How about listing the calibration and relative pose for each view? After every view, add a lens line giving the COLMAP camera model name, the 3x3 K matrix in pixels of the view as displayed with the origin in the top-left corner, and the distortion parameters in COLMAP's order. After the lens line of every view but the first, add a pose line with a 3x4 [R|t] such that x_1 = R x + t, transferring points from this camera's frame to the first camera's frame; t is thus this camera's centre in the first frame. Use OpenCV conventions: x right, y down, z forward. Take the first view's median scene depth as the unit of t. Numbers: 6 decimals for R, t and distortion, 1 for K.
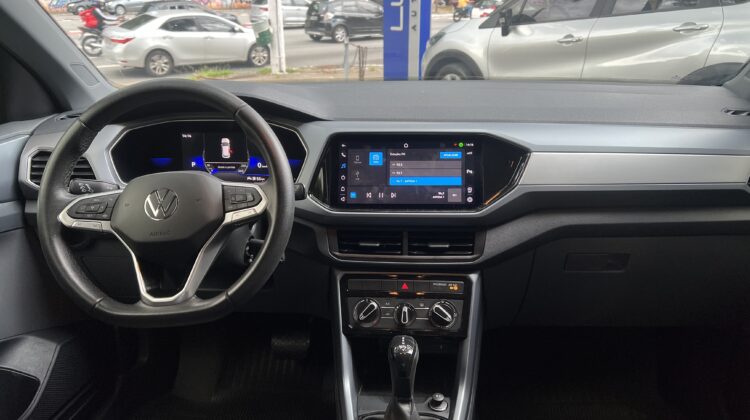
lens RADIAL K [[567.3, 0, 379.6], [0, 567.3, 206.4], [0, 0, 1]] dist [0.046541, -0.049811]
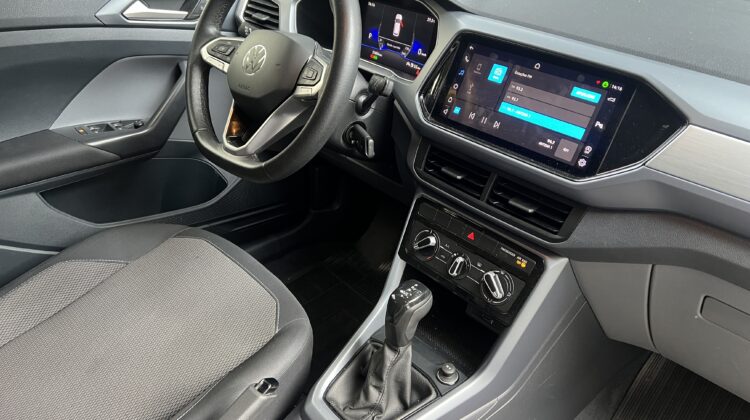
lens RADIAL K [[567.3, 0, 379.2], [0, 567.3, 207.8], [0, 0, 1]] dist [0.046541, -0.049811]
pose [[0.728175, 0.384913, -0.567101, 0.396800], [-0.269323, 0.921548, 0.279669, -0.090335], [0.630258, -0.050915, 0.774714, 0.279678]]
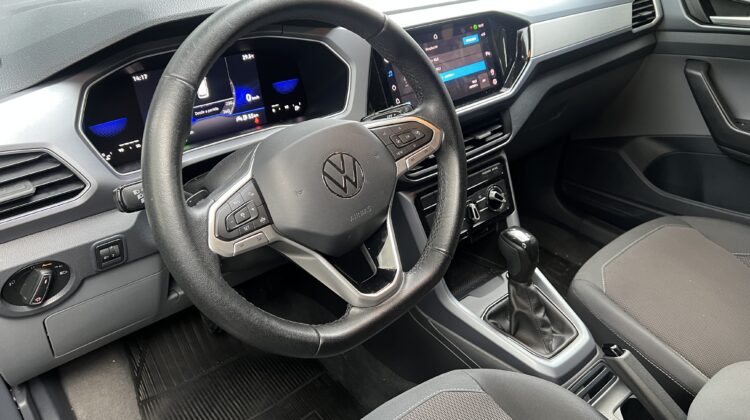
lens RADIAL K [[567.3, 0, 374.6], [0, 567.3, 206.5], [0, 0, 1]] dist [0.046541, -0.049811]
pose [[0.709719, -0.342027, 0.615887, -0.677869], [0.199060, 0.935973, 0.290396, -0.138410], [-0.675777, -0.083501, 0.732361, 0.384379]]
